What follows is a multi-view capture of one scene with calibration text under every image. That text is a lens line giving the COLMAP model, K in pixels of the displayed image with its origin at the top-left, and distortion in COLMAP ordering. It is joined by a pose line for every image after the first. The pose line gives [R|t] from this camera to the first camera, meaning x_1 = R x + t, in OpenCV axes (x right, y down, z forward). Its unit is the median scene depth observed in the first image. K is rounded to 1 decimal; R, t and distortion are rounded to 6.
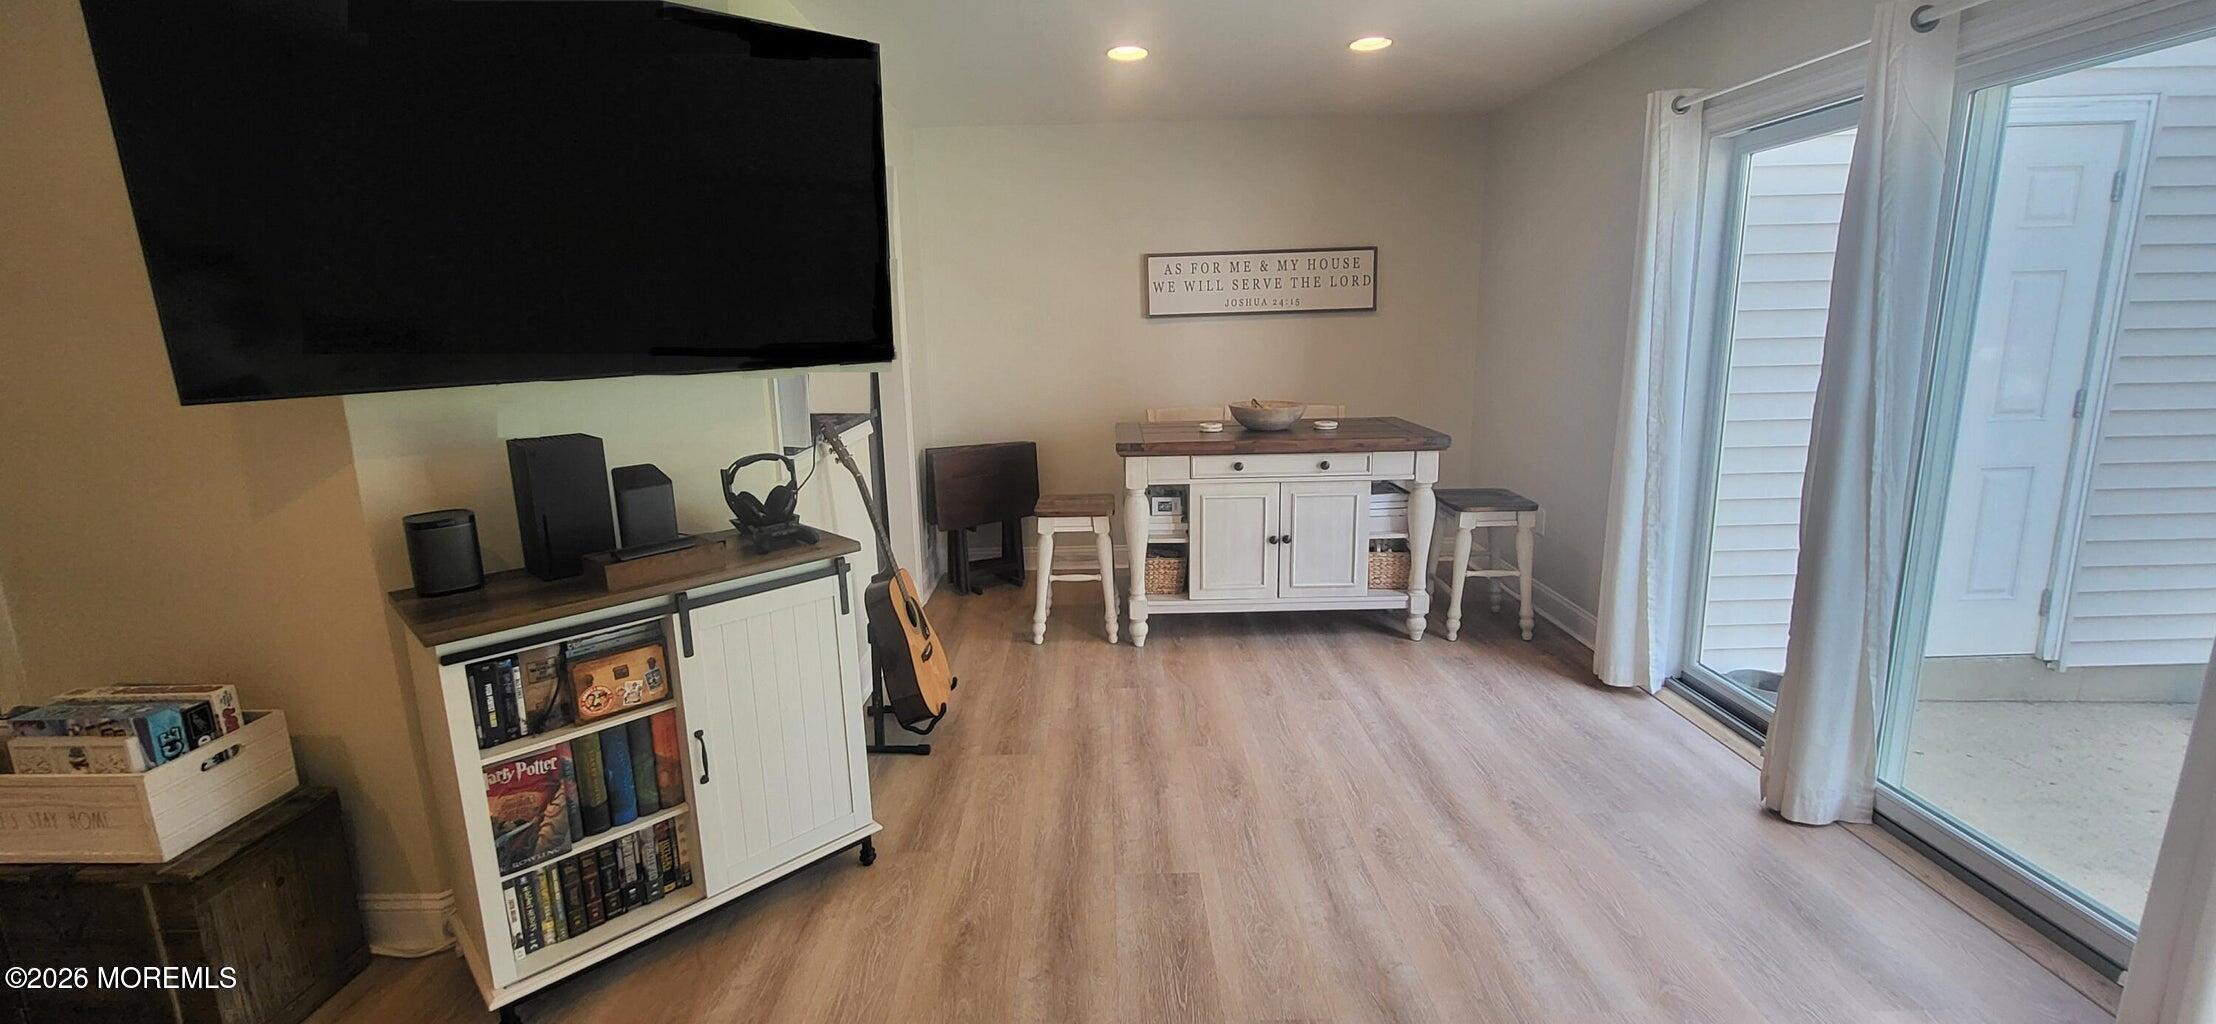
lens RADIAL K [[901.5, 0, 1105.7], [0, 901.5, 498.1], [0, 0, 1]] dist [0.005518, -0.000490]
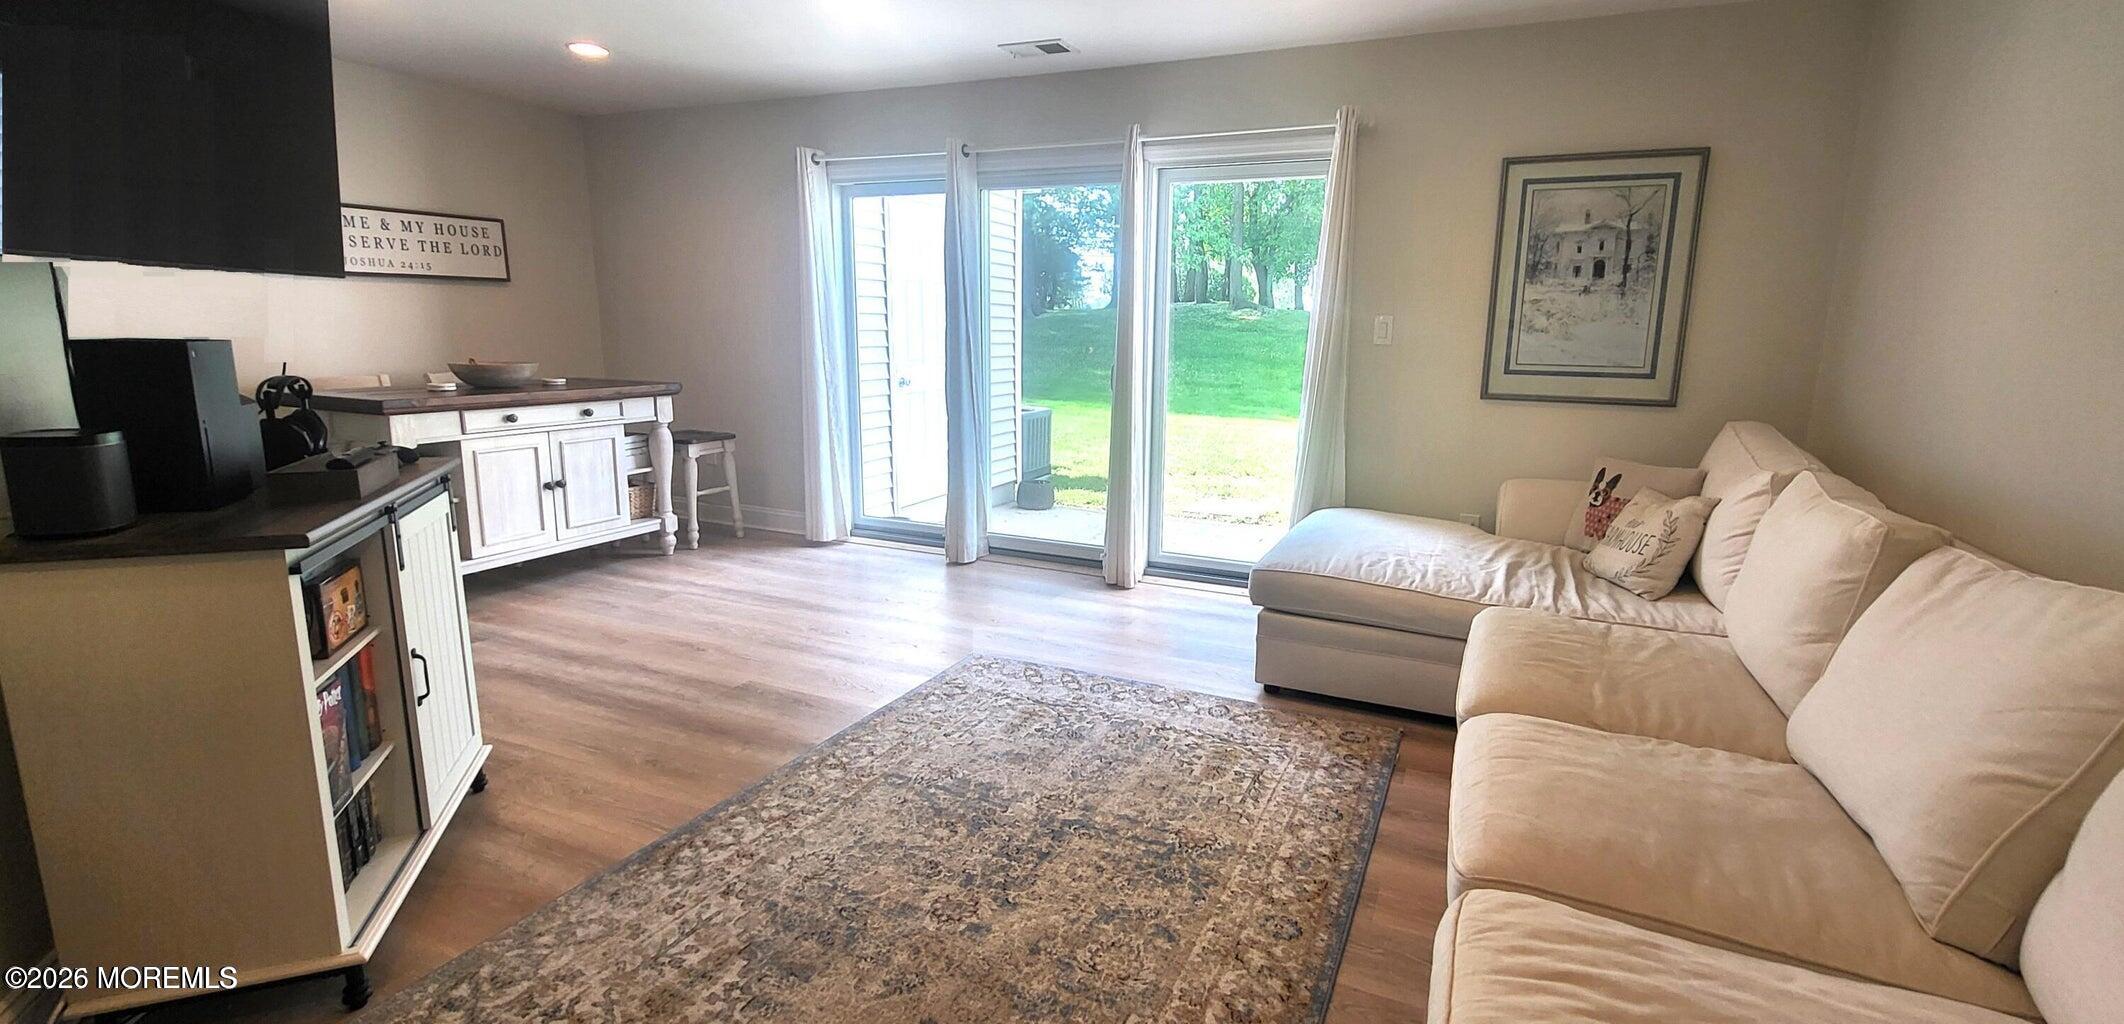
lens RADIAL K [[949.4, 0, 1071.2], [0, 949.4, 510.4], [0, 0, 1]] dist [0.013581, -0.000133]
pose [[0.418718, -0.141213, 0.897069, -0.908171], [0.151288, 0.984878, 0.084420, 0.114959], [-0.895426, 0.100367, 0.433751, -0.069129]]
